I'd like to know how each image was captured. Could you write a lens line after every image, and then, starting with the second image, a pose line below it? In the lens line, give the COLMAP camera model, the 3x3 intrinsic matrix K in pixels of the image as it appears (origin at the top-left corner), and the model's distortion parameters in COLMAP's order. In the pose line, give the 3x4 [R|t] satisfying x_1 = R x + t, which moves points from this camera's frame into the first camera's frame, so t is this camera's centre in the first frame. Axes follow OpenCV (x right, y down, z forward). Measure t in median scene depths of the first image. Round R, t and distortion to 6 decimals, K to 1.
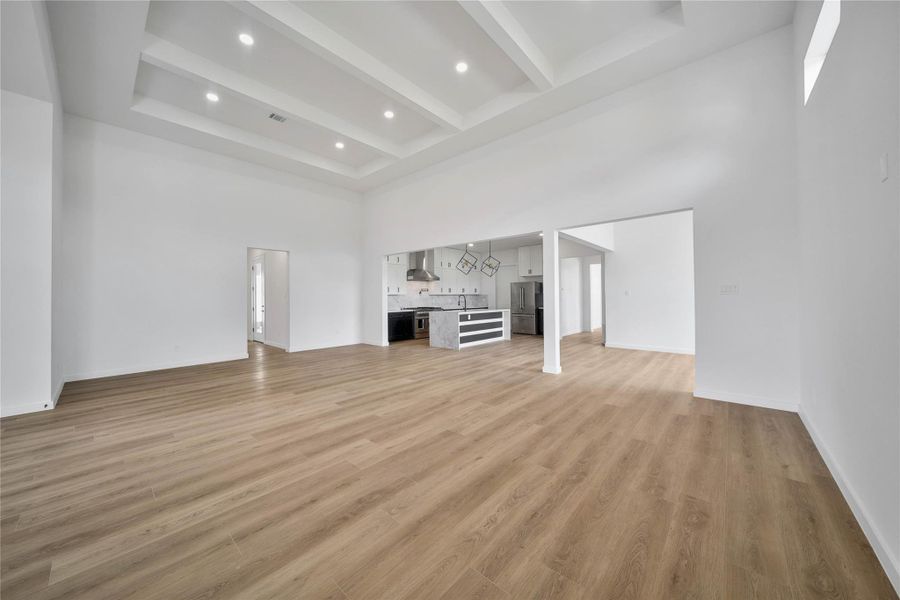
lens RADIAL K [[318.2, 0, 448.6], [0, 318.2, 295.6], [0, 0, 1]] dist [-0.001696, -0.000886]
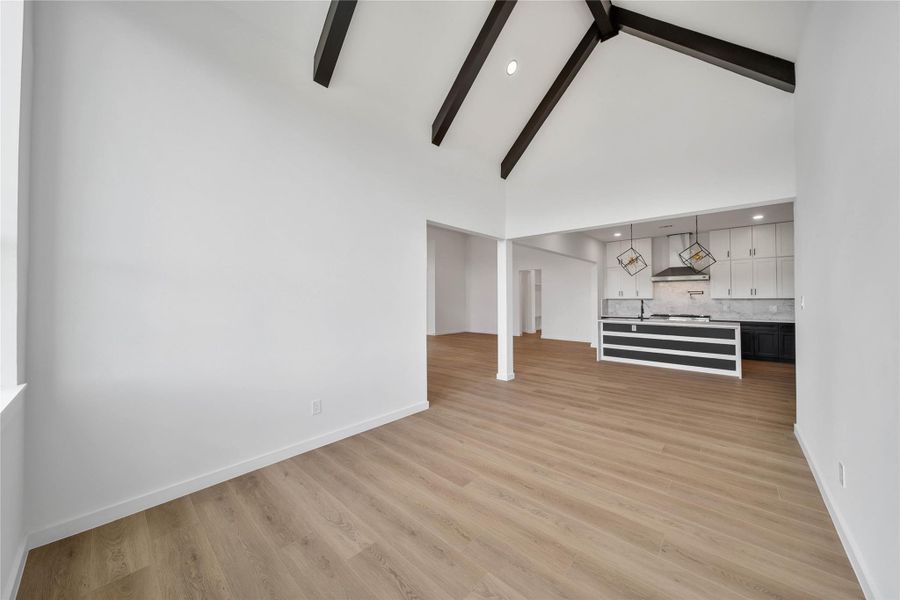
lens RADIAL K [[318.2, 0, 448.3], [0, 318.2, 297.0], [0, 0, 1]] dist [-0.001696, -0.000886]
pose [[-0.010037, 0.002749, -0.999946, 1.716870], [0.004297, 0.999987, 0.002706, -0.028340], [0.999940, -0.004270, -0.010049, 1.073683]]
